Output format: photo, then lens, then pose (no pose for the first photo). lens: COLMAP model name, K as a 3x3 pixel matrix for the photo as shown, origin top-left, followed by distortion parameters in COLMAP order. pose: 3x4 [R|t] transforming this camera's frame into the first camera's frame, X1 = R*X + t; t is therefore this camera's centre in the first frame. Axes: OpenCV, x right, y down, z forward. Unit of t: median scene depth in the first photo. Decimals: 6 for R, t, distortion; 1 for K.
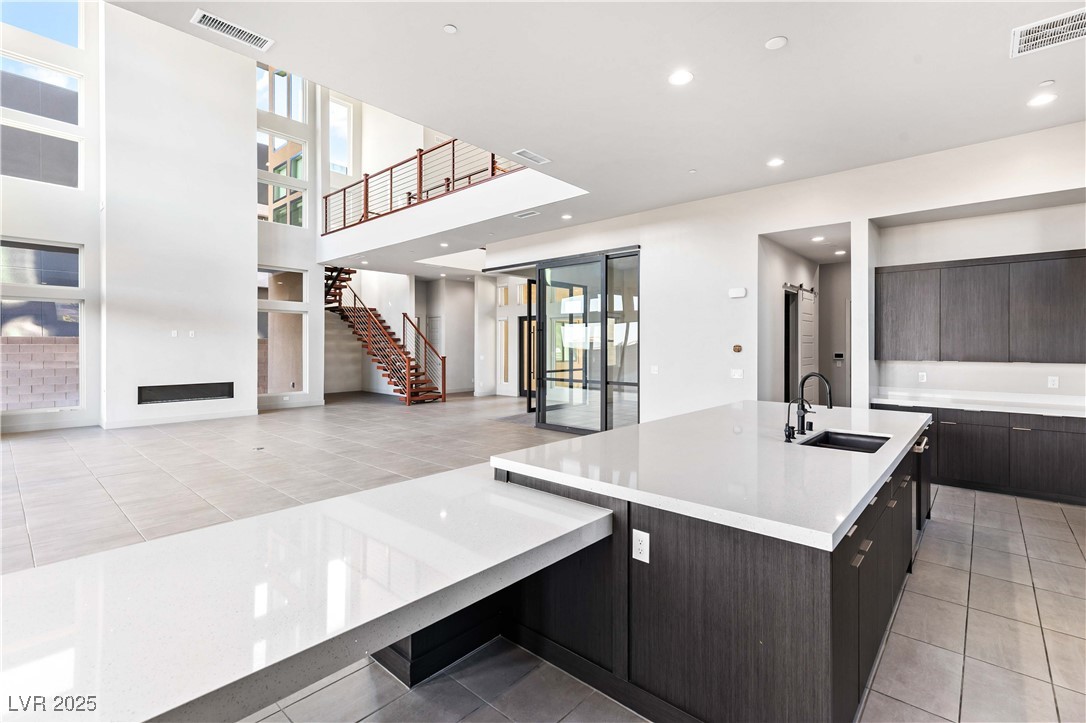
lens RADIAL K [[496.4, 0, 538.8], [0, 496.4, 352.0], [0, 0, 1]] dist [0.052208, -0.000678]
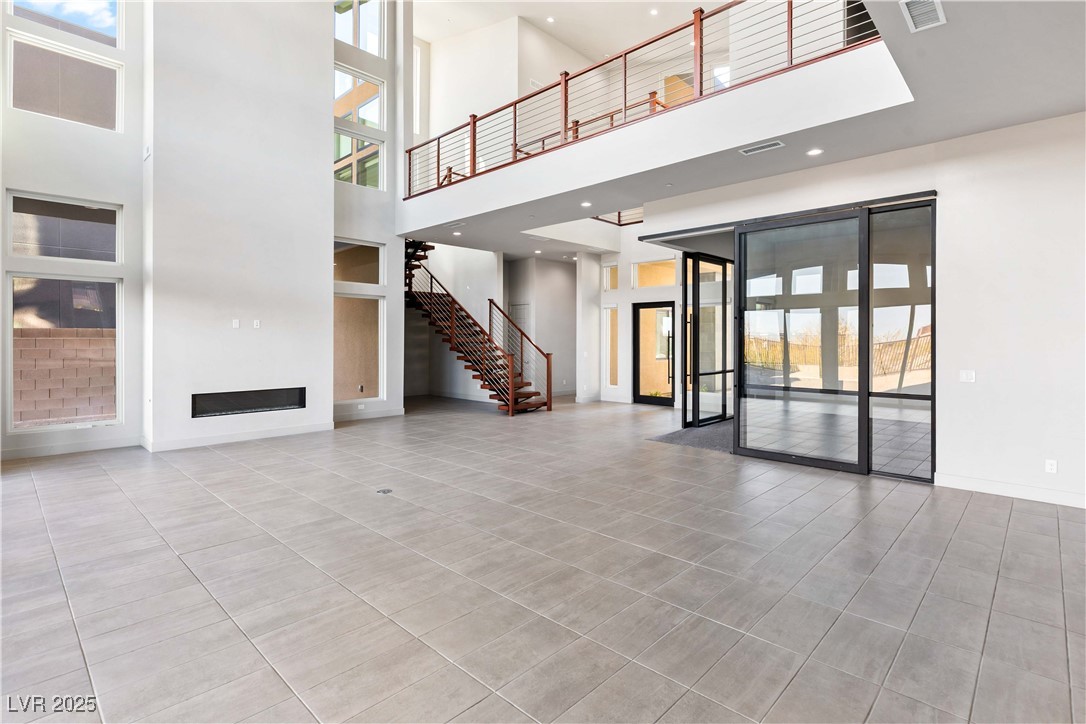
lens RADIAL K [[527.5, 0, 553.8], [0, 527.5, 344.2], [0, 0, 1]] dist [0.021939, 0.004244]
pose [[0.999986, 0.001800, -0.005055, -0.202877], [-0.001825, 0.999987, -0.004842, -0.001763], [0.005047, 0.004851, 0.999975, 0.182626]]
